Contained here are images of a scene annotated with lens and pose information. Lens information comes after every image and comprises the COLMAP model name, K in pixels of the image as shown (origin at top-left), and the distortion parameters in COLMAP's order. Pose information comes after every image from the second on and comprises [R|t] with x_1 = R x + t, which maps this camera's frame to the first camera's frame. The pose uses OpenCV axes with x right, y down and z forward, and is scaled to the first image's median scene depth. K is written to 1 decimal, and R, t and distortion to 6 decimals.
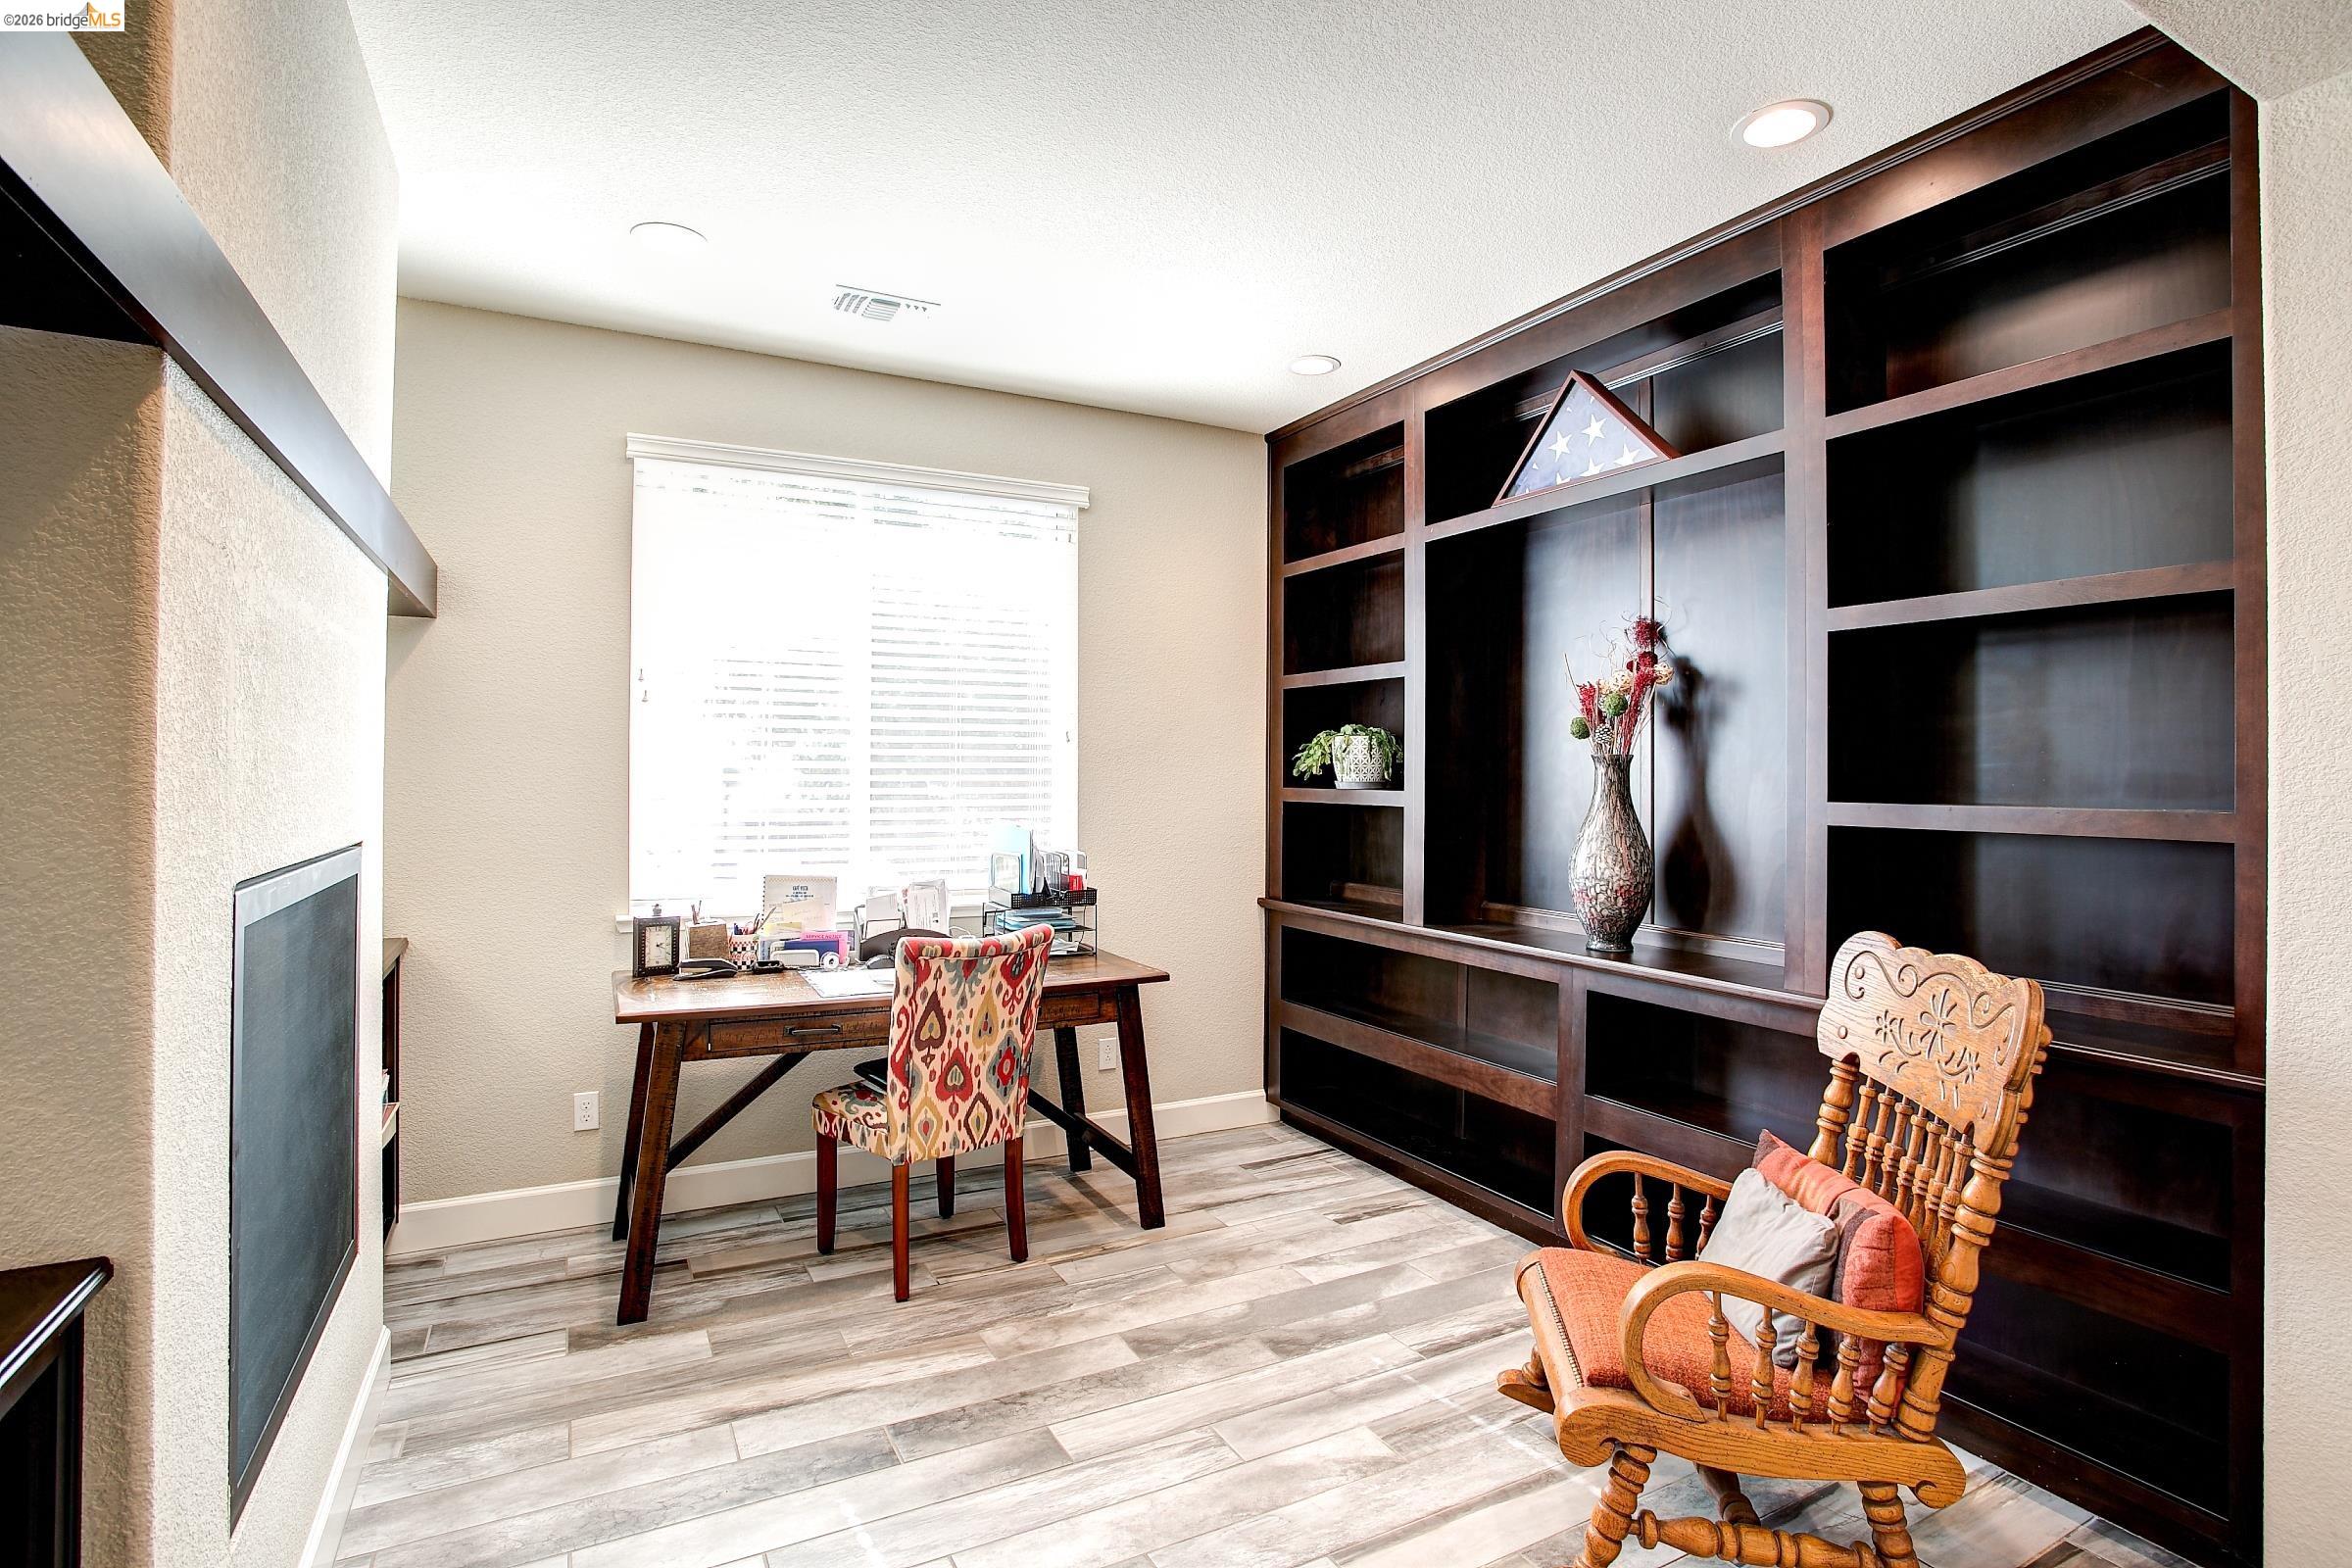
lens RADIAL K [[1149.5, 0, 1187.5], [0, 1149.5, 775.5], [0, 0, 1]] dist [-0.078260, 0.037869]
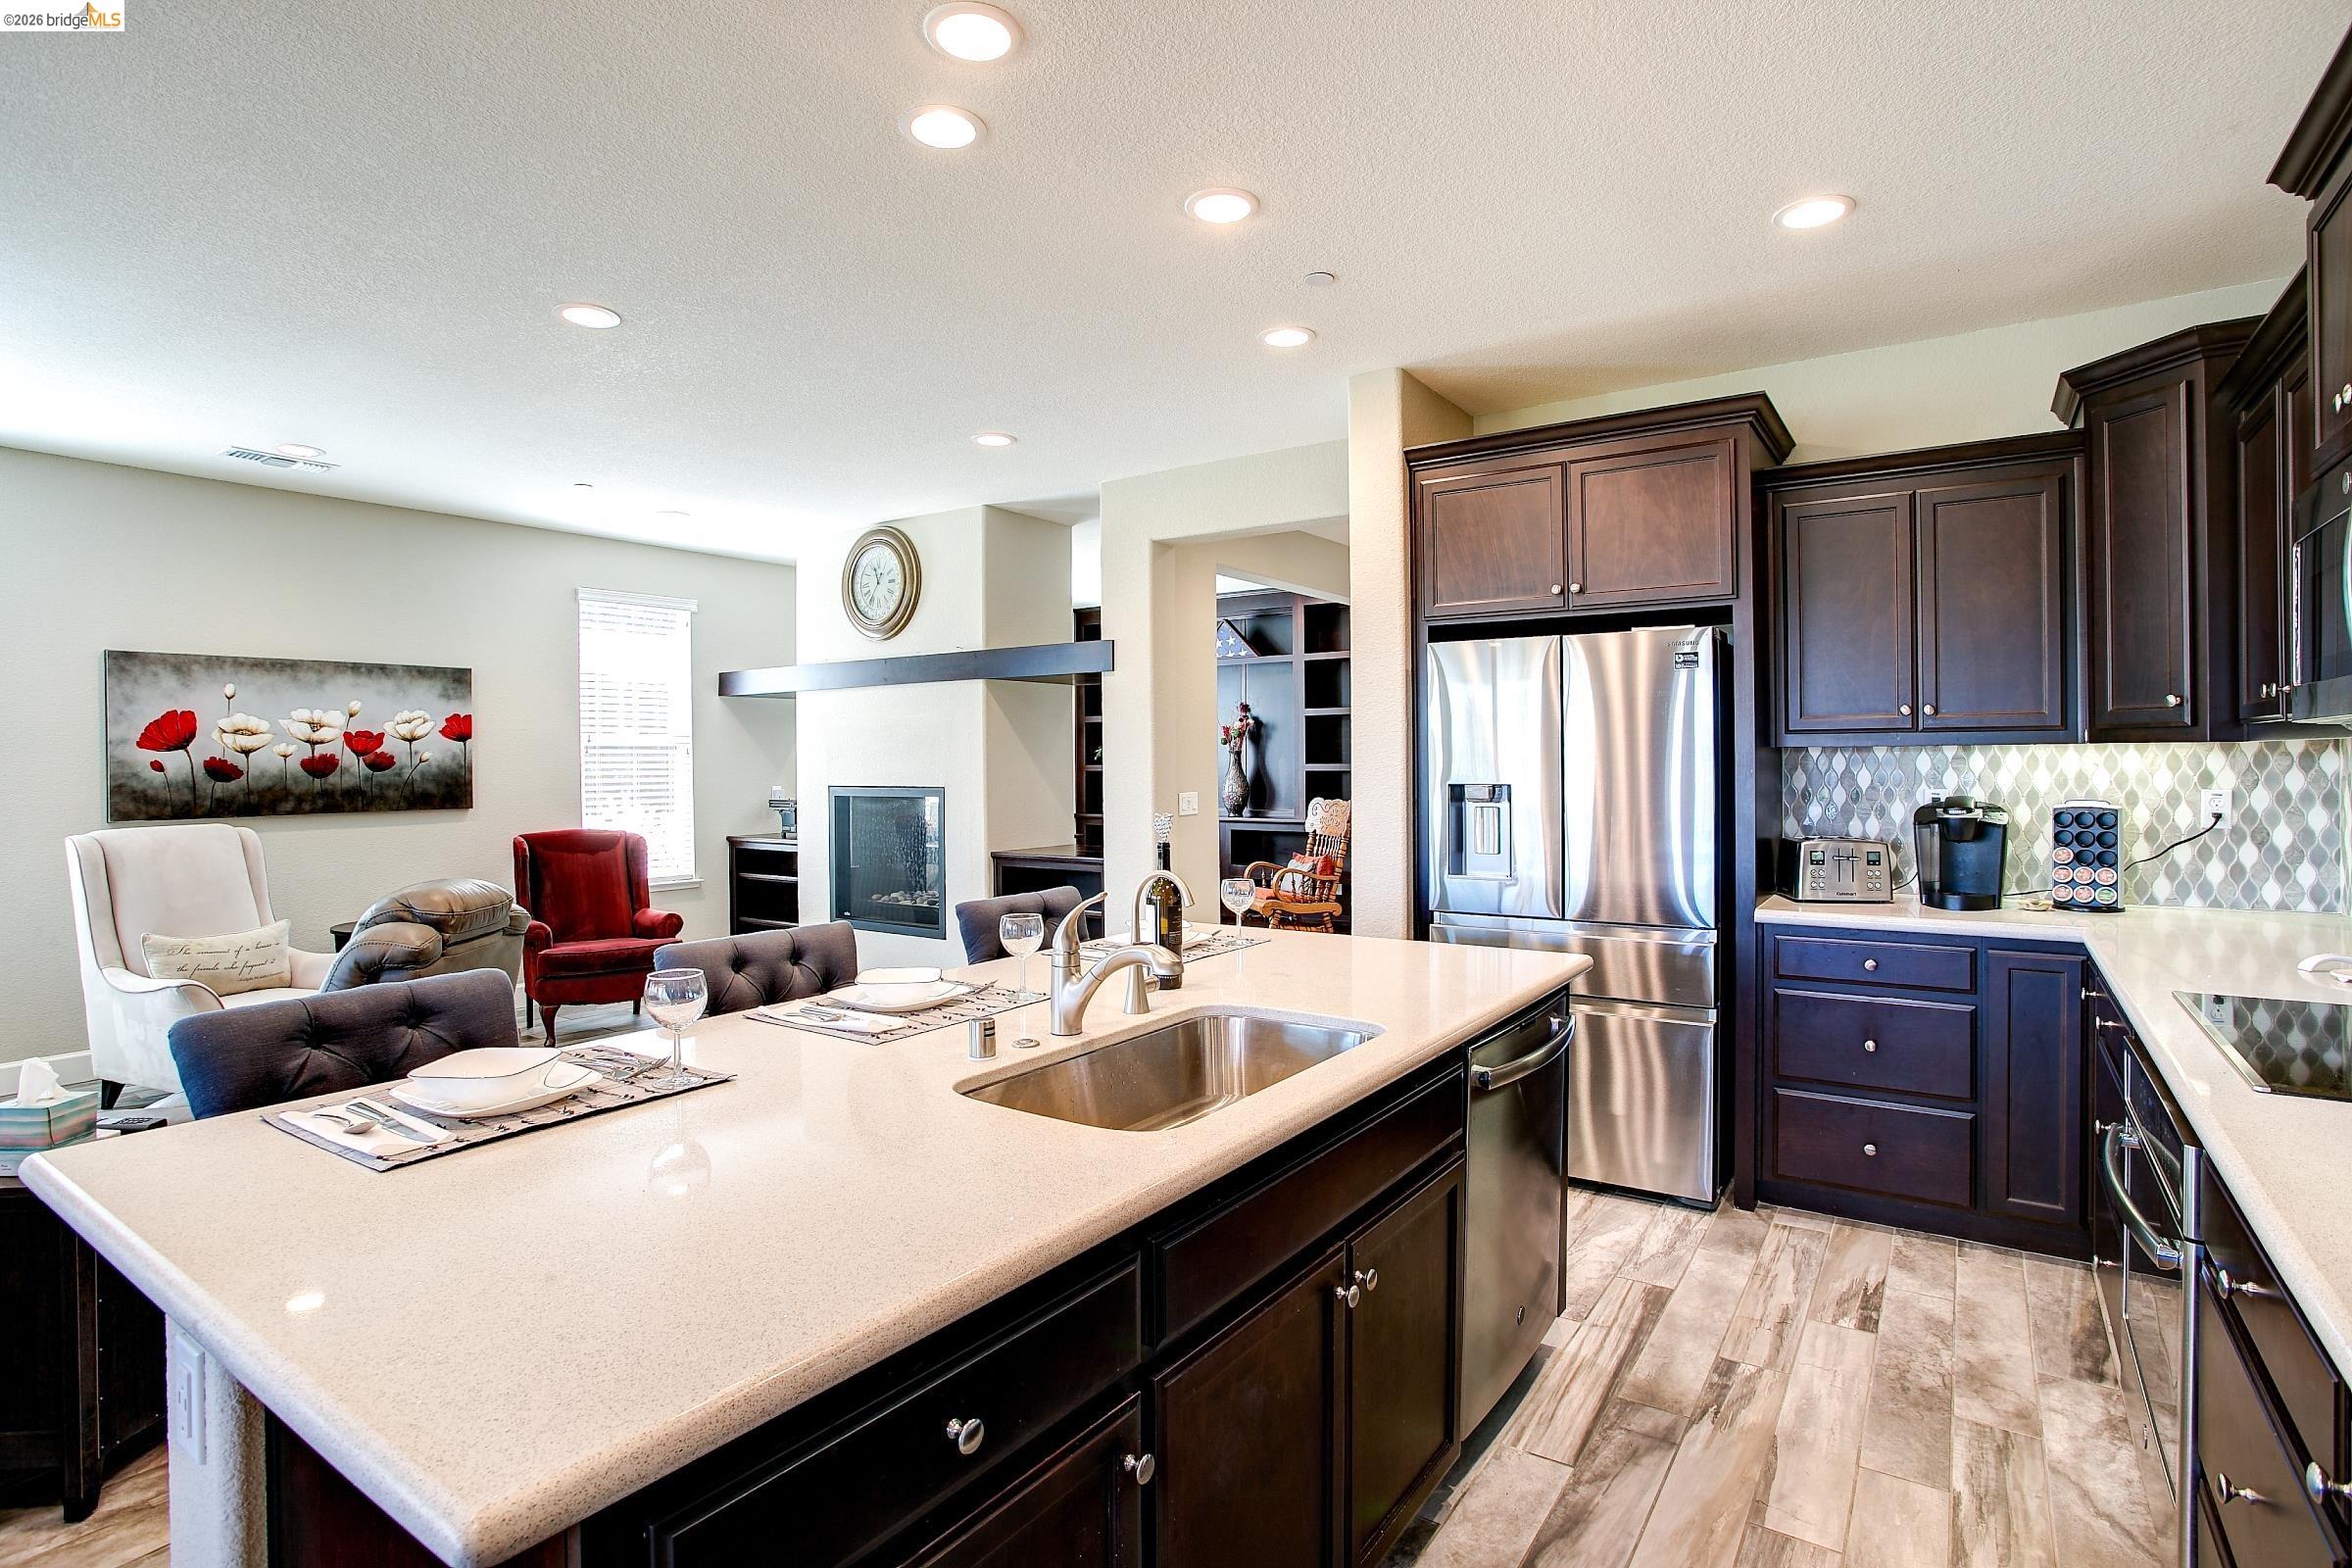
lens RADIAL K [[1159.8, 0, 1190.1], [0, 1159.8, 769.4], [0, 0, 1]] dist [-0.068112, 0.028757]
pose [[0.885350, -0.009521, 0.464828, -1.201850], [0.006218, 0.999943, 0.008638, 0.004527], [-0.464884, -0.004757, 0.885359, -1.712231]]
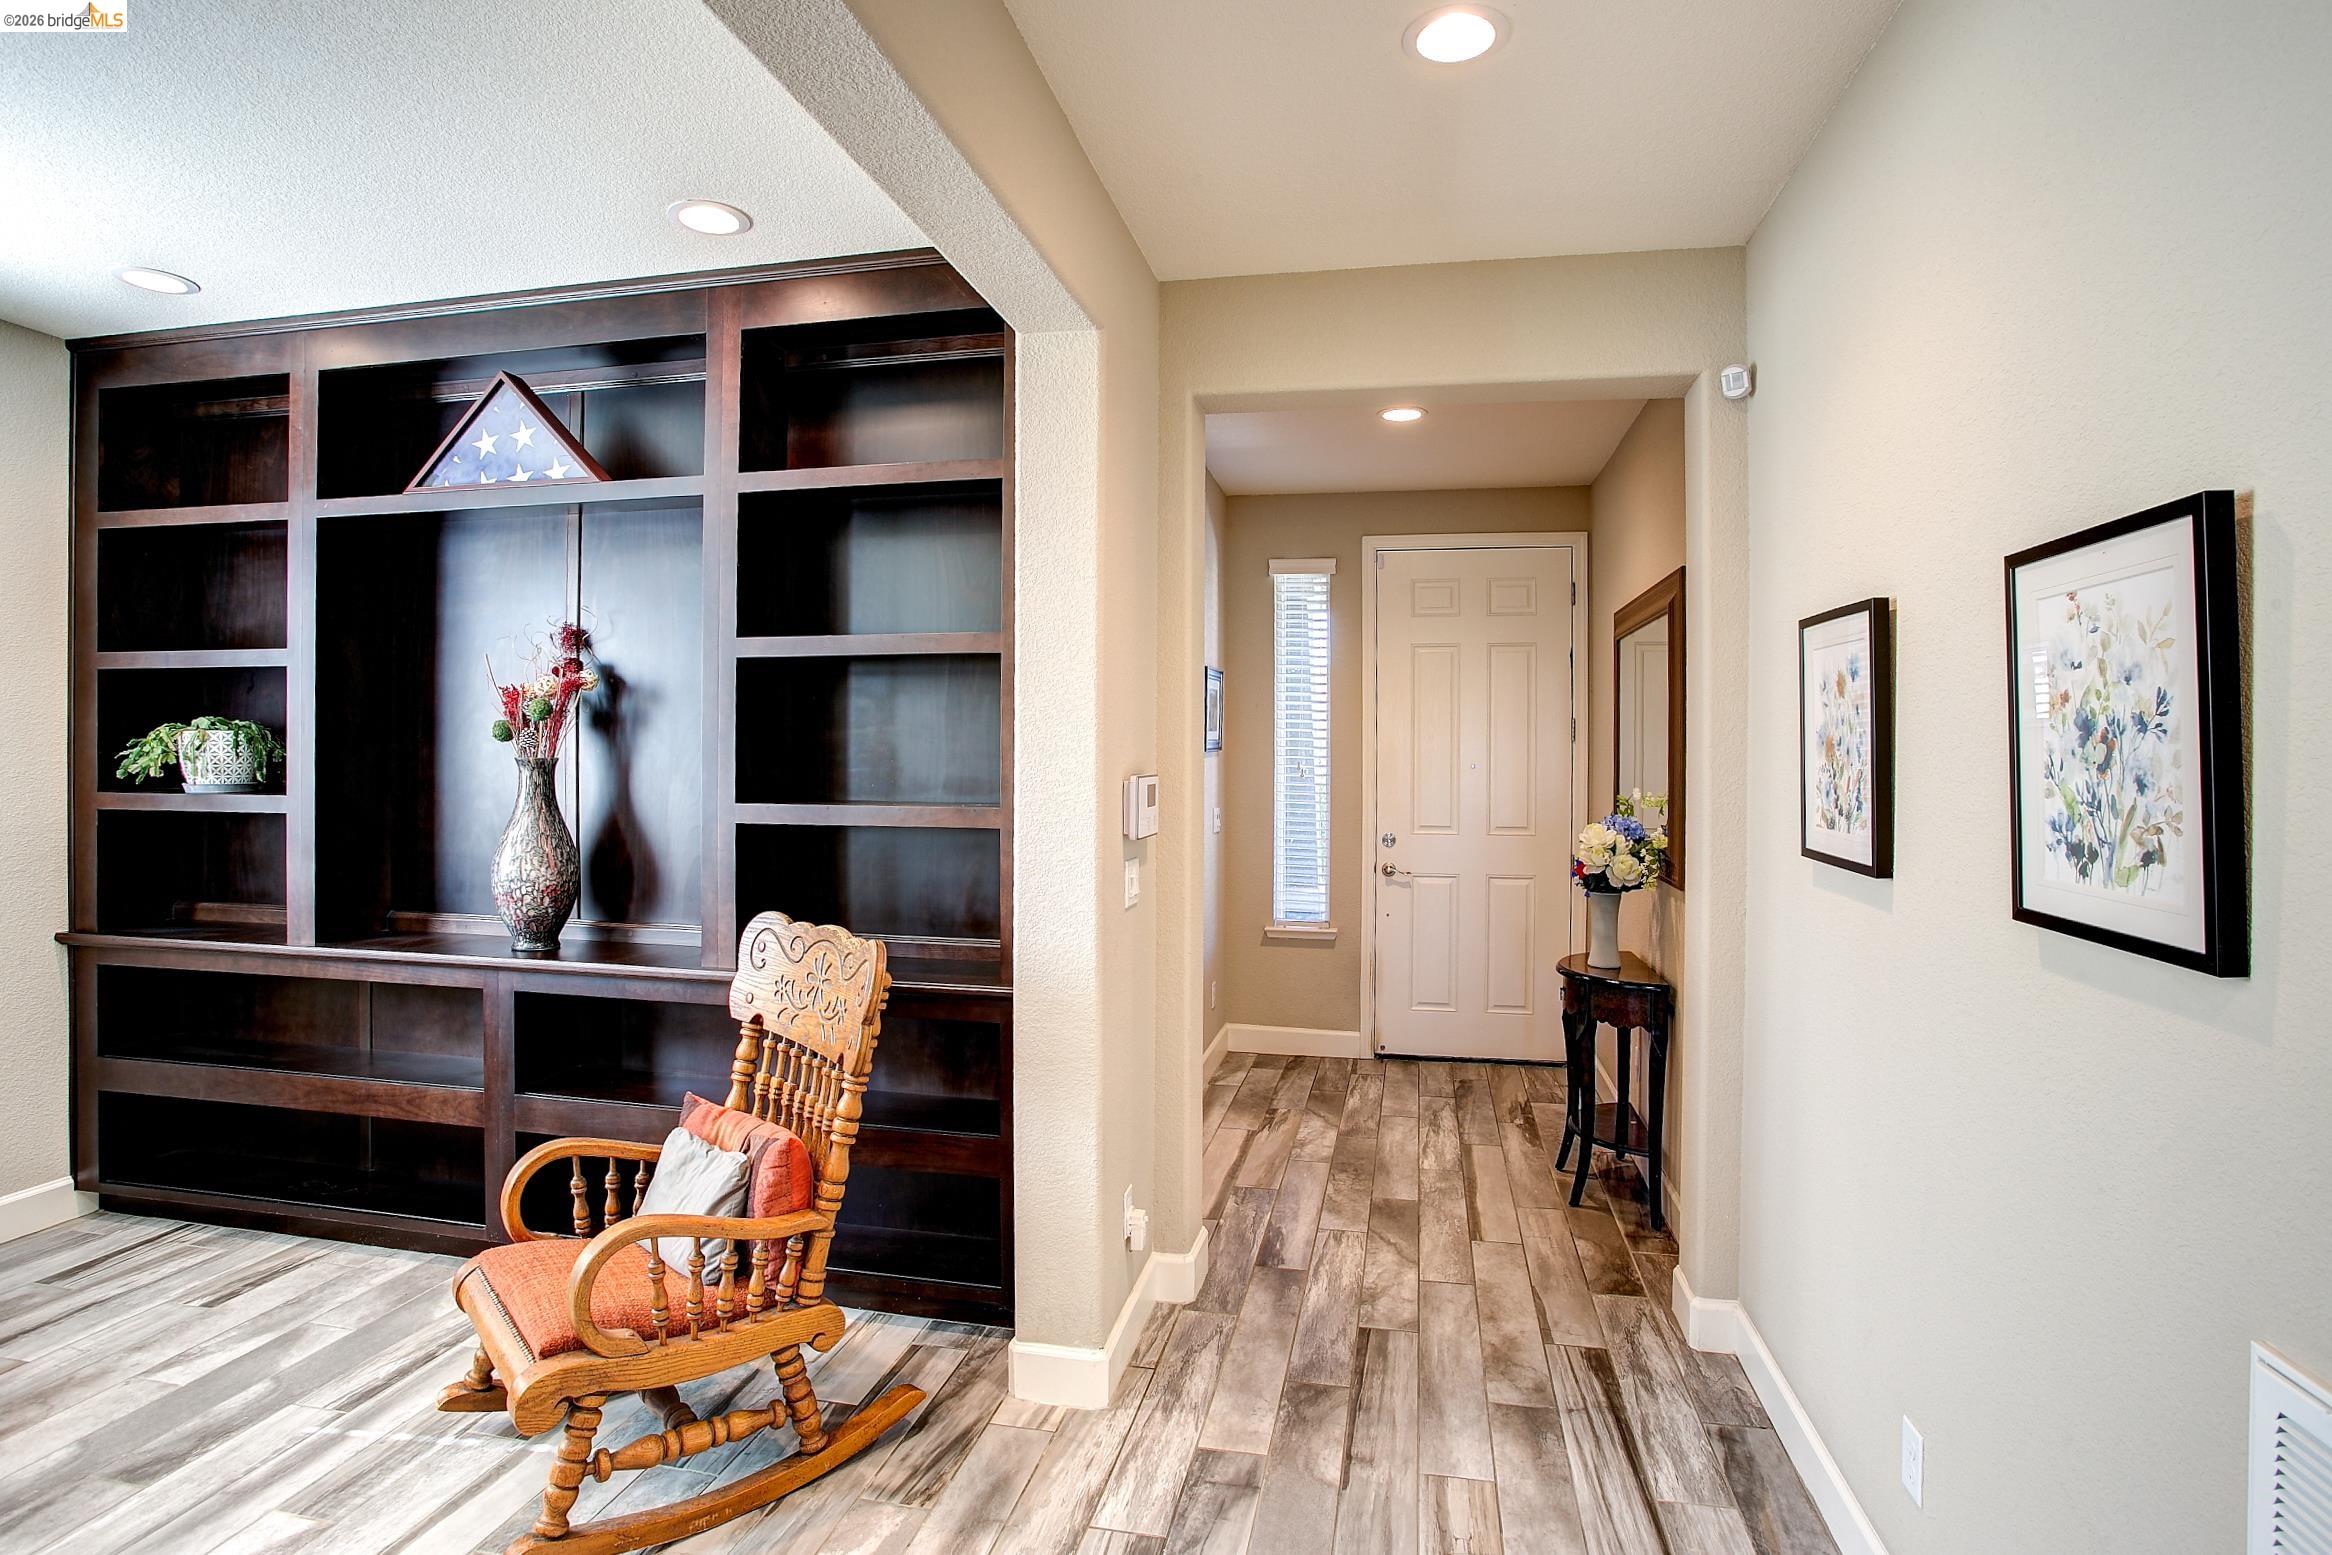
lens RADIAL K [[1149.9, 0, 1180.0], [0, 1149.9, 763.0], [0, 0, 1]] dist [-0.068112, 0.028757]
pose [[0.632359, -0.005755, 0.774654, -0.049254], [-0.003473, 0.999941, 0.010264, -0.027634], [-0.774668, -0.009180, 0.632302, -0.093793]]
